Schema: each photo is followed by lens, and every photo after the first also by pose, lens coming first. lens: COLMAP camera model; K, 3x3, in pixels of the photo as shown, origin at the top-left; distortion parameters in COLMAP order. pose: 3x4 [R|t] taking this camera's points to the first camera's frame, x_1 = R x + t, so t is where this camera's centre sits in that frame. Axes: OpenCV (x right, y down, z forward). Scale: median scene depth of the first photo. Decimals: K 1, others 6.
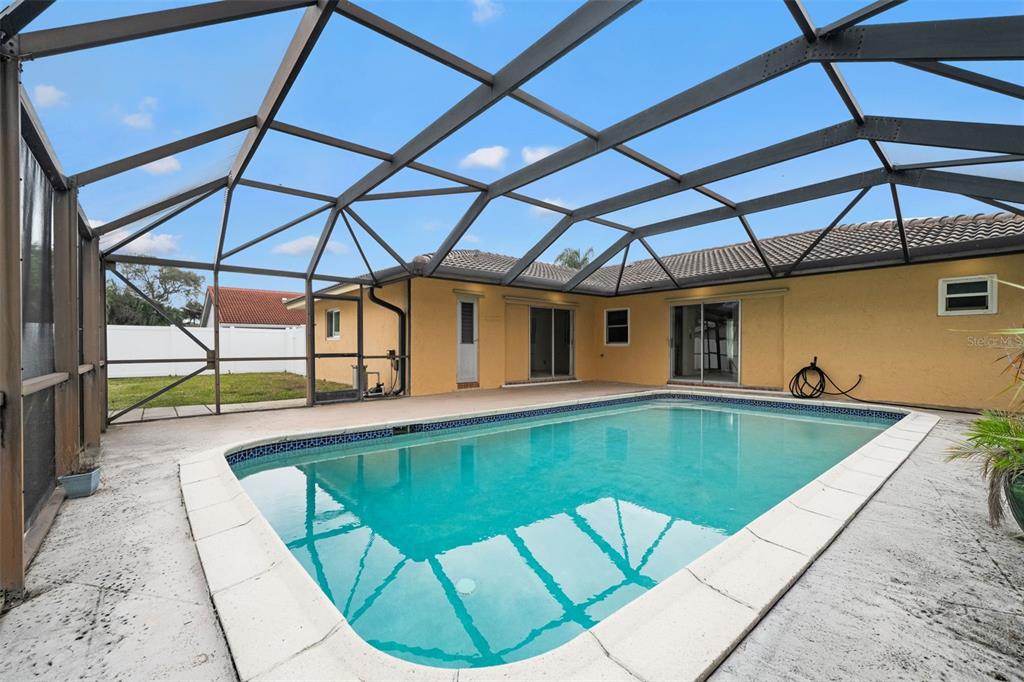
lens RADIAL K [[421.9, 0, 505.2], [0, 421.9, 346.7], [0, 0, 1]] dist [0.000407, -0.000106]
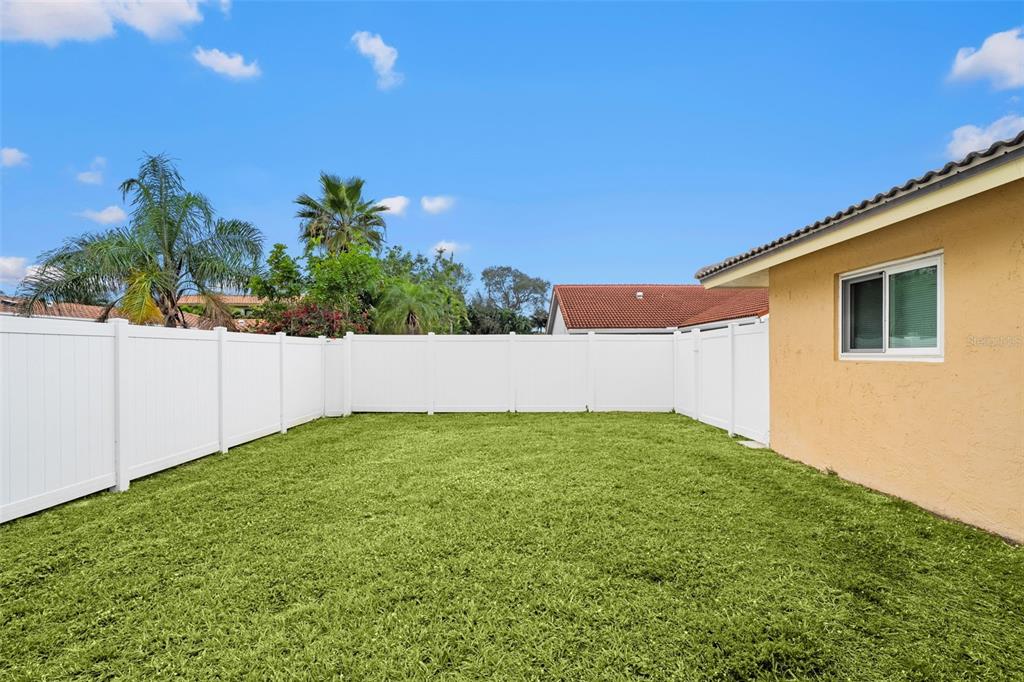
lens RADIAL K [[421.9, 0, 505.2], [0, 421.9, 346.7], [0, 0, 1]] dist [0.000407, -0.000106]
pose [[0.751456, -0.004711, -0.659766, -0.237880], [-0.004901, 0.999907, -0.012722, -0.012627], [0.659765, 0.012794, 0.751363, 0.325820]]
